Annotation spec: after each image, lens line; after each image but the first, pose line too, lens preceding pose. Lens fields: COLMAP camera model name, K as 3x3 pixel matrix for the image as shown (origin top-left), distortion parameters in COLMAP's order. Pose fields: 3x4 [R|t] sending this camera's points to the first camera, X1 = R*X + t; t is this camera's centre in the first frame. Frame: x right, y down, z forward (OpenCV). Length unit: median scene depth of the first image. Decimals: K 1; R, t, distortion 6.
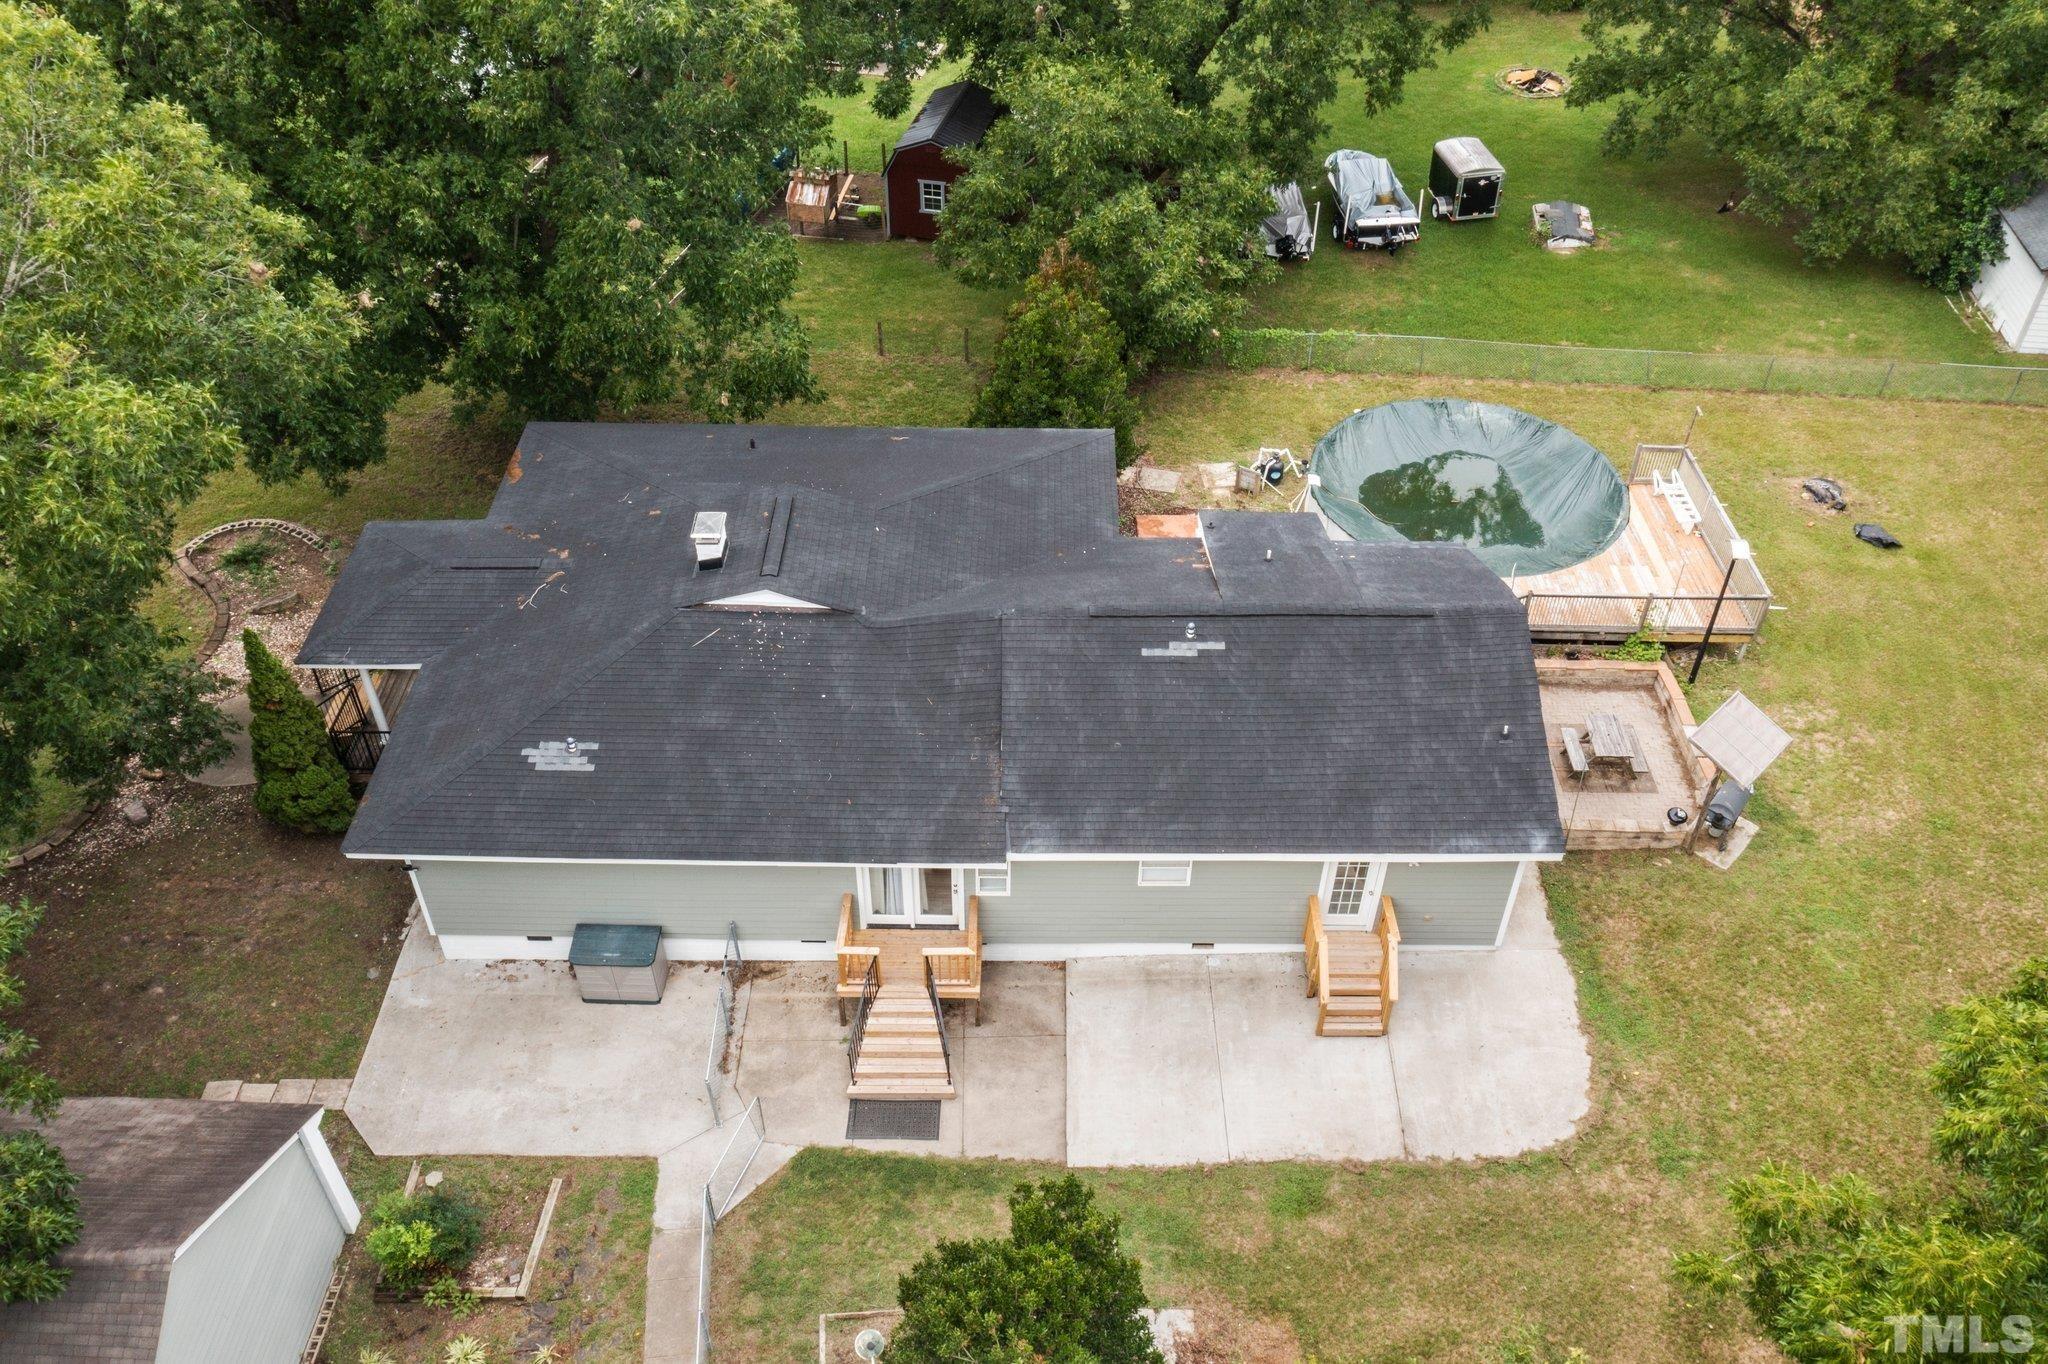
lens RADIAL K [[1620.6, 0, 1028.6], [0, 1620.6, 679.2], [0, 0, 1]] dist [-0.001689, -0.005884]
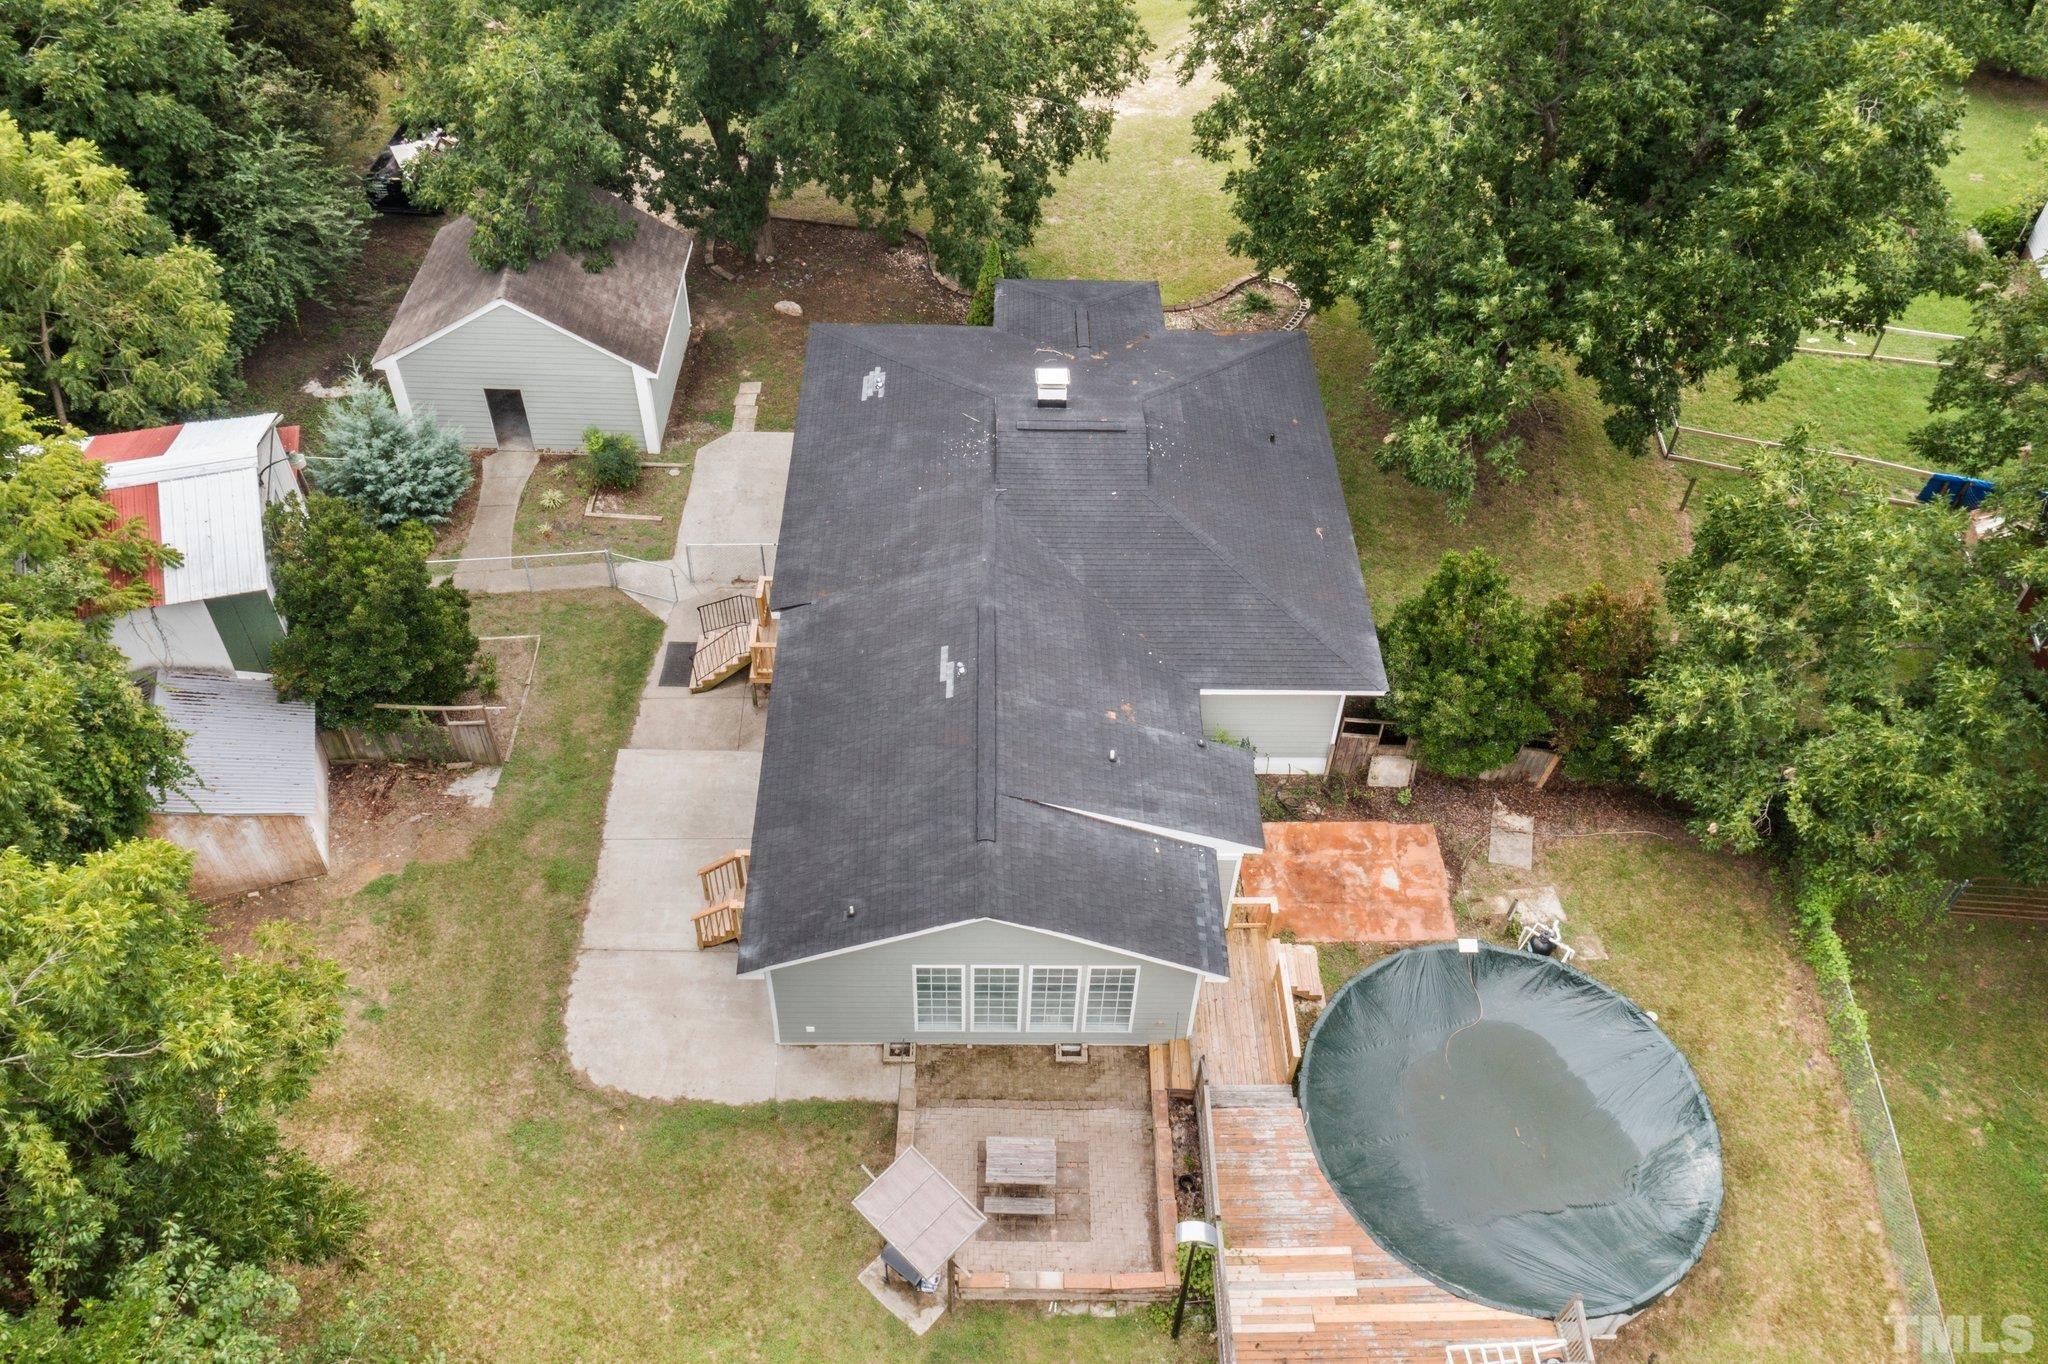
lens RADIAL K [[1613.3, 0, 1024.0], [0, 1613.3, 682.0], [0, 0, 1]] dist [0.005576, -0.019769]
pose [[0.018487, 0.712490, -0.701439, 0.738530], [-0.681420, 0.522368, 0.512639, -0.520189], [0.731659, 0.468498, 0.495161, 0.414614]]
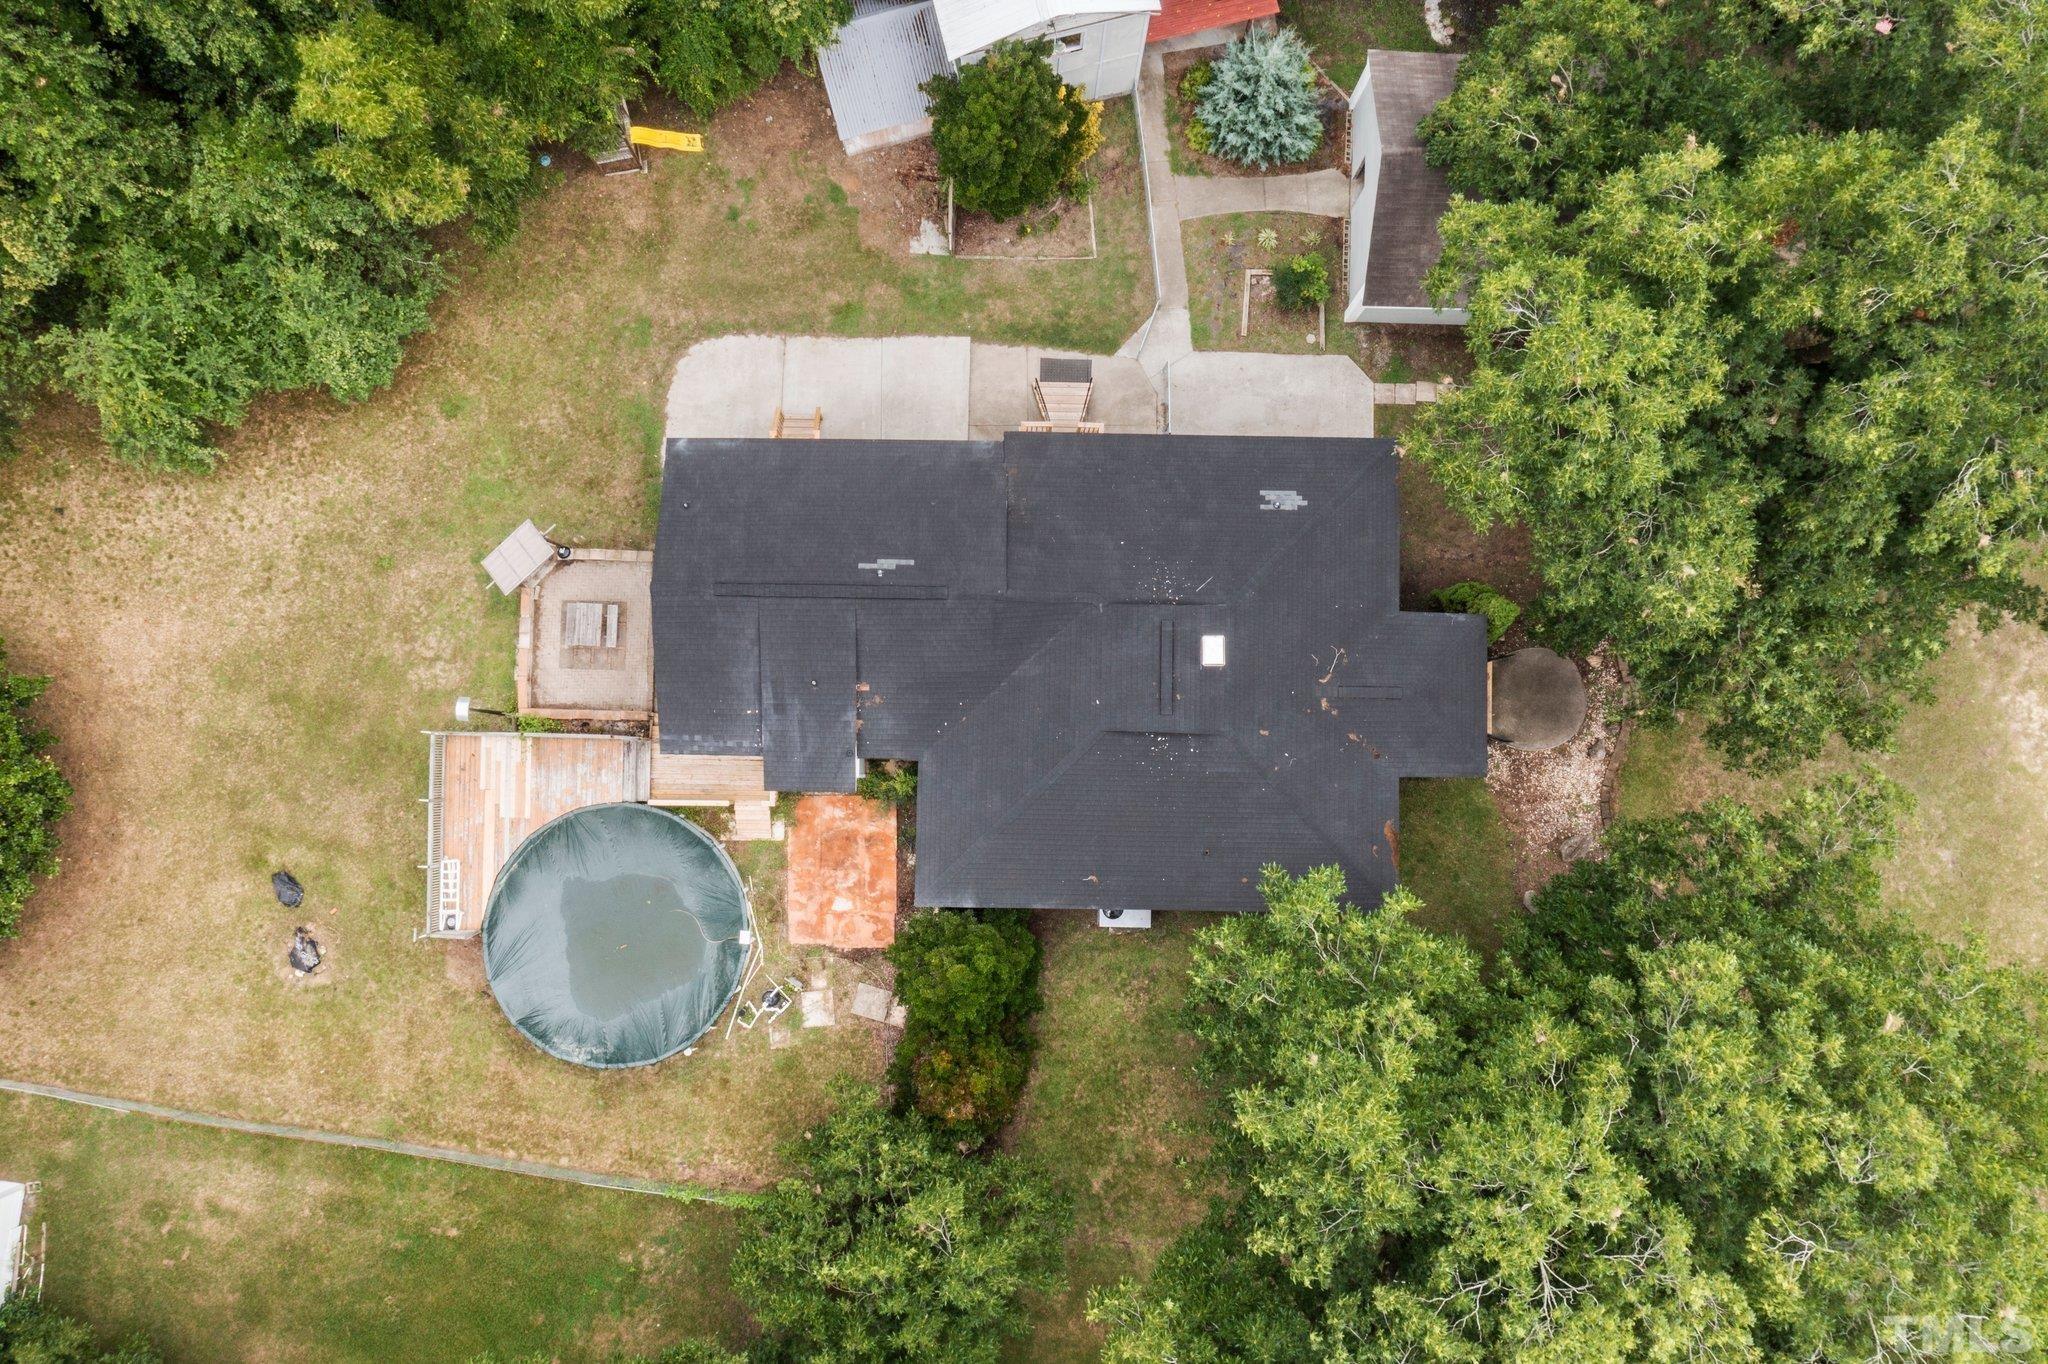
lens RADIAL K [[1613.3, 0, 1024.0], [0, 1613.3, 682.0], [0, 0, 1]] dist [0.005576, -0.019769]
pose [[-0.999699, -0.009822, -0.022470, 0.000050], [-0.011637, -0.616549, 0.787231, -1.067000], [-0.021586, 0.787255, 0.616249, 0.133680]]
